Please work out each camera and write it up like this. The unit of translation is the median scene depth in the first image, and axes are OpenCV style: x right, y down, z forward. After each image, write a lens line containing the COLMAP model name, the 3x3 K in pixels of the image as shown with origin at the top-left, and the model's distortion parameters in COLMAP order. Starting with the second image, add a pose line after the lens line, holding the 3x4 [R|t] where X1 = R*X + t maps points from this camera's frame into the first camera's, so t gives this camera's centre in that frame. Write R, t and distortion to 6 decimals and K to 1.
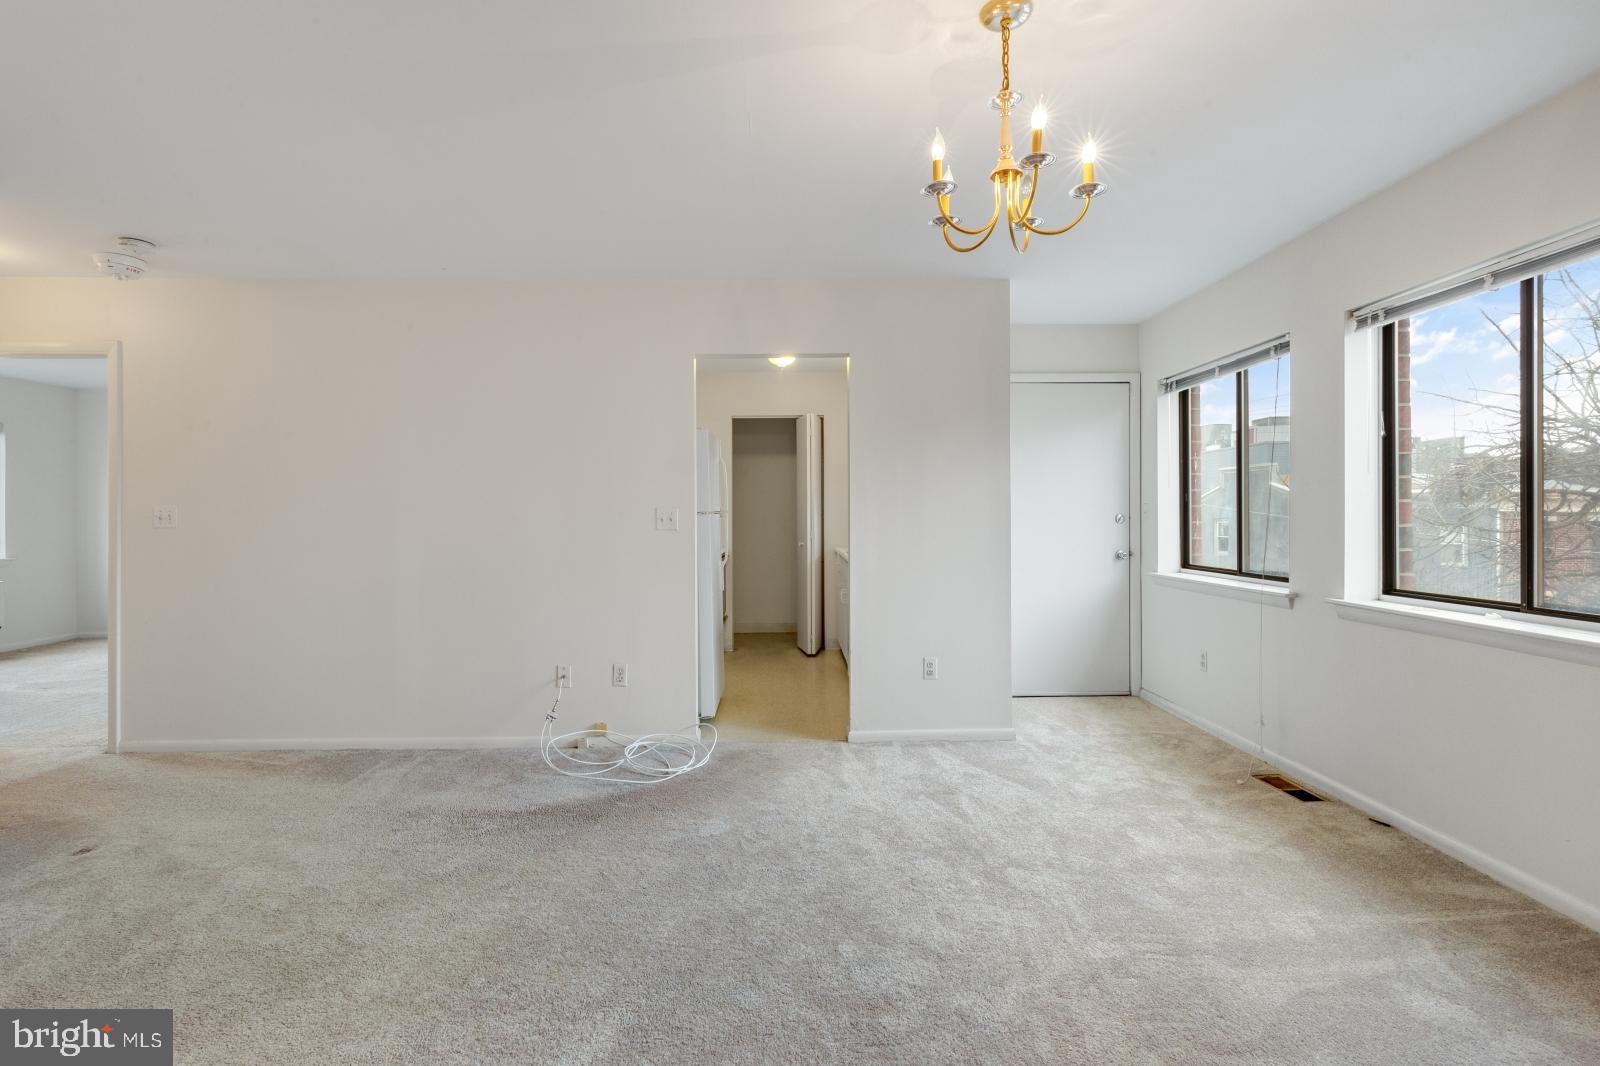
lens RADIAL K [[731.7, 0, 799.5], [0, 731.7, 510.5], [0, 0, 1]] dist [0.004693, -0.002554]
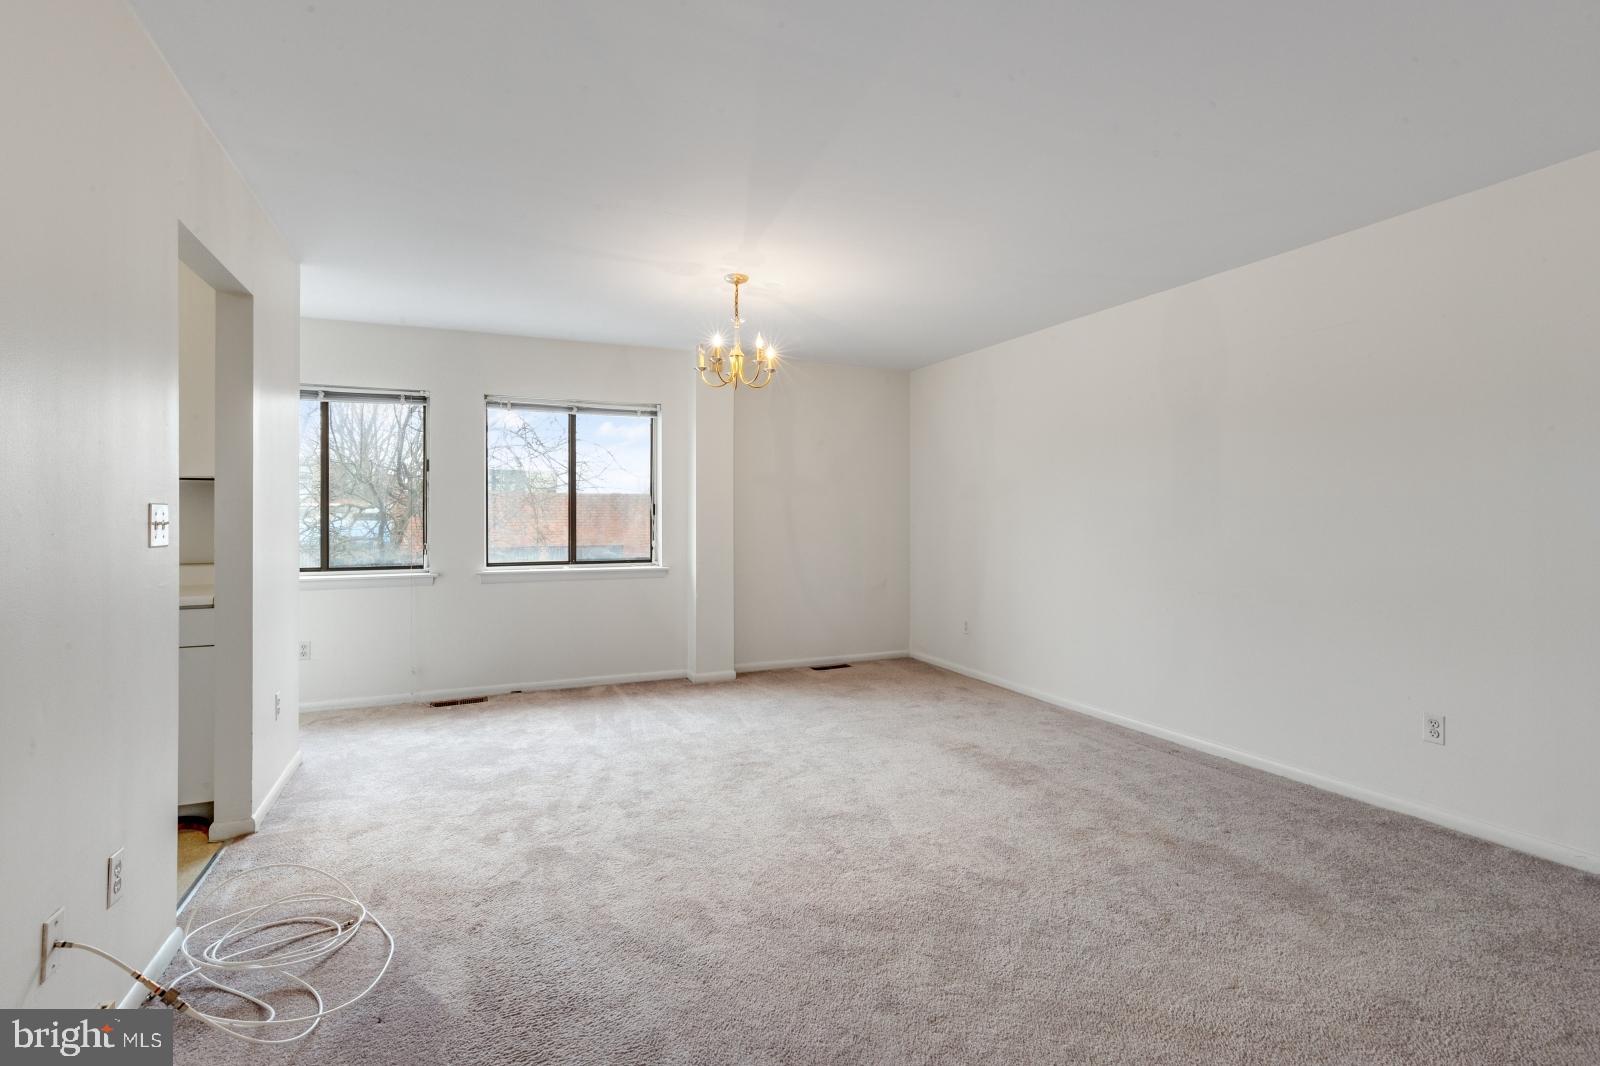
lens RADIAL K [[731.7, 0, 815.0], [0, 731.7, 515.6], [0, 0, 1]] dist [0.004693, -0.002554]
pose [[-0.405783, 0.008002, 0.913934, -0.948701], [-0.003824, 0.999938, -0.010453, 0.010035], [-0.913961, -0.007737, -0.405728, 0.905373]]
